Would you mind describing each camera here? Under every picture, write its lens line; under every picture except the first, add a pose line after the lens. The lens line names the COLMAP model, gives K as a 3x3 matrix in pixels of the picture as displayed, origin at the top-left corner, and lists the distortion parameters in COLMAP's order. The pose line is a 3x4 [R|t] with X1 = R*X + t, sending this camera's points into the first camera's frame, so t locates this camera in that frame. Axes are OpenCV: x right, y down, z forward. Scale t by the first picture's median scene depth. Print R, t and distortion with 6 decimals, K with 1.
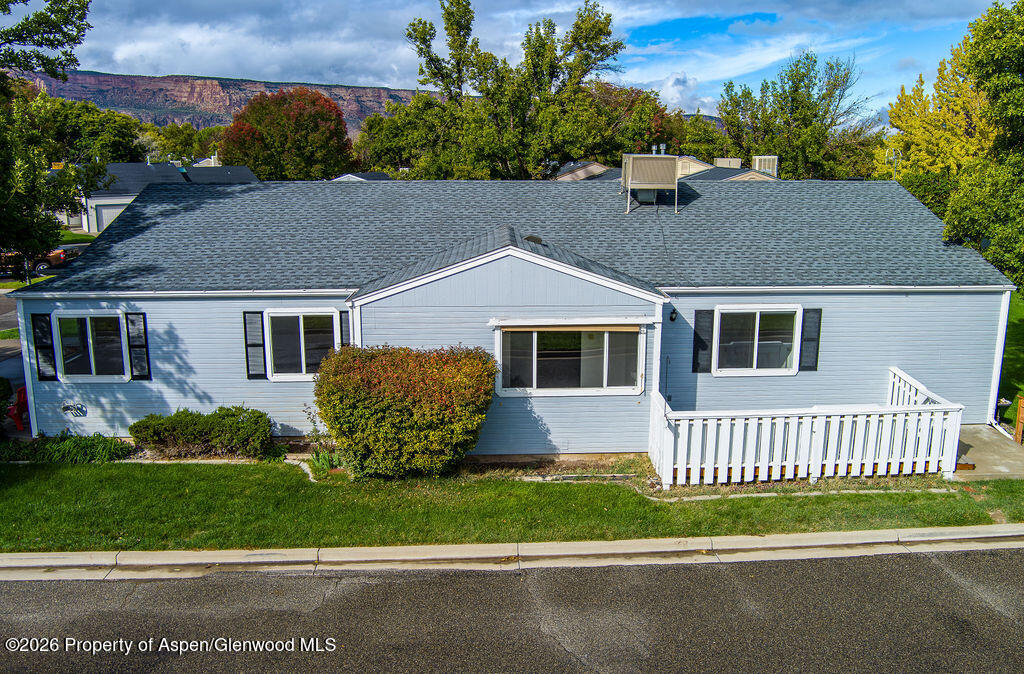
lens RADIAL K [[852.7, 0, 541.3], [0, 852.7, 338.6], [0, 0, 1]] dist [-0.079109, 0.005249]
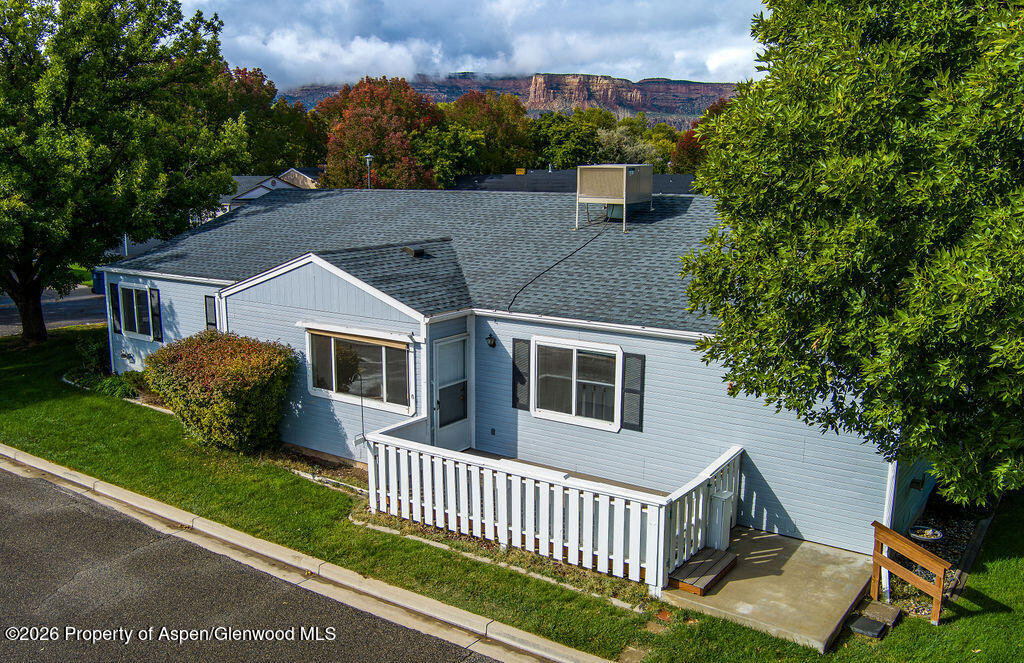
lens RADIAL K [[897.6, 0, 482.1], [0, 897.6, 333.9], [0, 0, 1]] dist [-0.070583, -0.005723]
pose [[0.766339, 0.112802, -0.632456, 0.810638], [-0.128512, 0.991483, 0.021121, -0.057860], [0.629452, 0.065092, 0.774308, 0.264084]]
